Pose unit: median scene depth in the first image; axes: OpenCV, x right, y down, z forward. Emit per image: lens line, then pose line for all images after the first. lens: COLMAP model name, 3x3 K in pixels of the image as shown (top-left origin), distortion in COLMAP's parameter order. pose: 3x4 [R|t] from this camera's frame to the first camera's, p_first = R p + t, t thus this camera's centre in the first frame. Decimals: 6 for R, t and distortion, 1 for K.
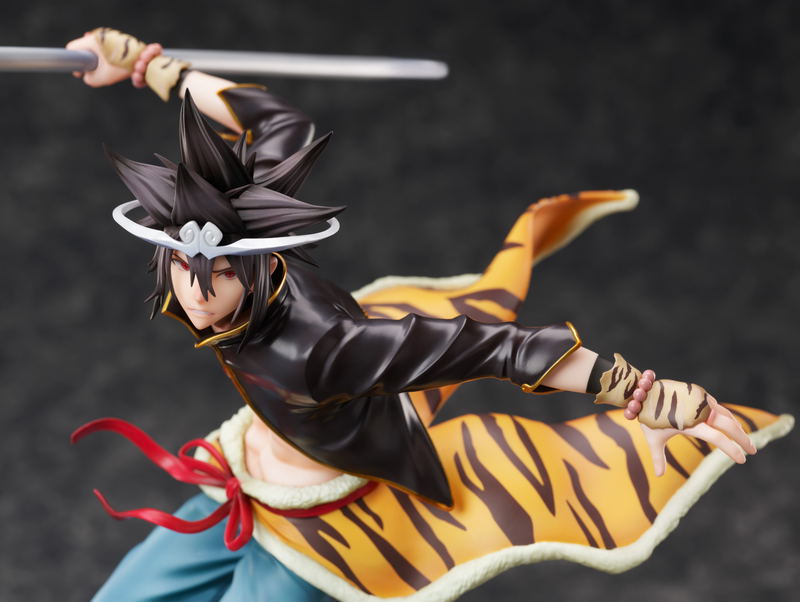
lens RADIAL K [[2266.8, 0, 400.0], [0, 2266.8, 301.0], [0, 0, 1]] dist [0.053756, 0.084824]
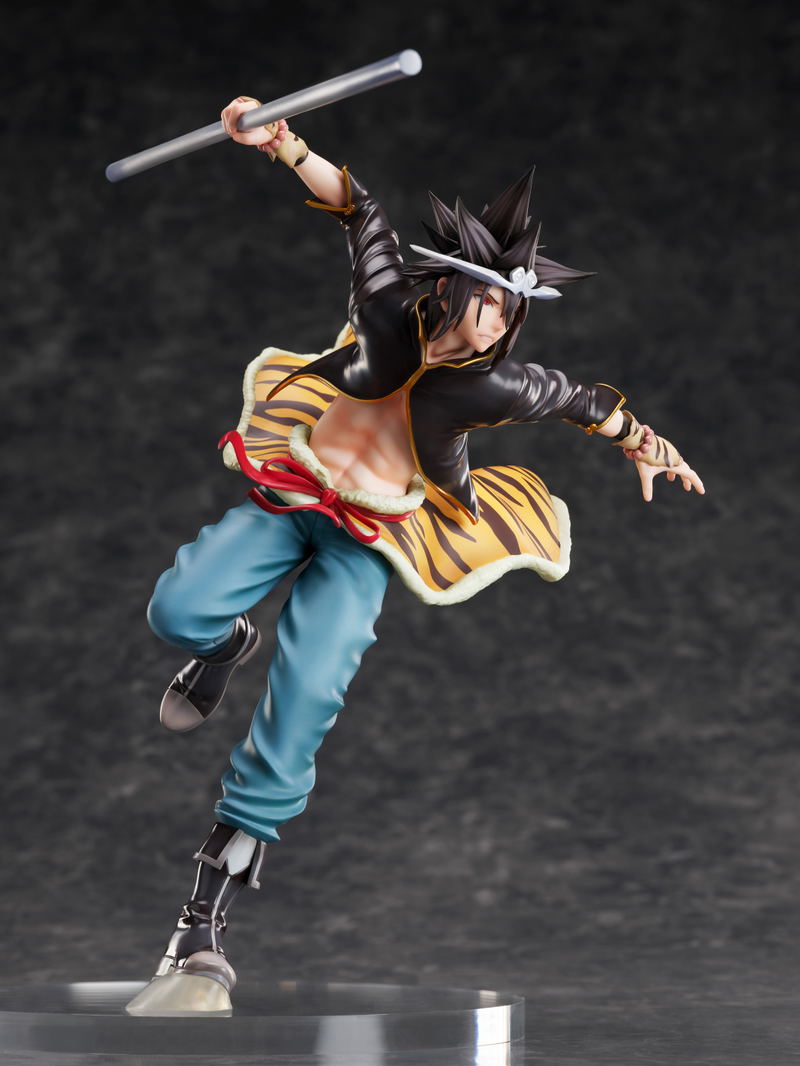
lens RADIAL K [[3054.7, 0, 419.8], [0, 3054.7, 529.1], [0, 0, 1]] dist [0.072603, -0.532263]
pose [[0.894838, 0.044098, 0.444208, -0.757075], [-0.016298, 0.997673, -0.066210, 0.211452], [-0.446094, 0.052008, 0.893474, -0.478440]]
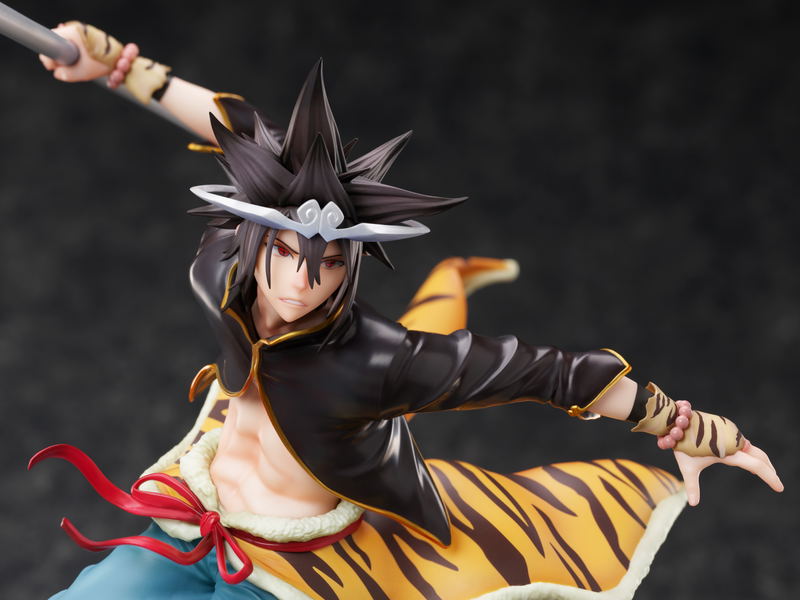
lens RADIAL K [[2292.4, 0, 400.0], [0, 2292.4, 300.0], [0, 0, 1]] dist [0.072603, -0.532263]
pose [[0.911149, 0.078064, 0.404616, -0.397838], [-0.023828, 0.990230, -0.137392, 0.122627], [-0.411388, 0.115543, 0.904107, 0.119704]]
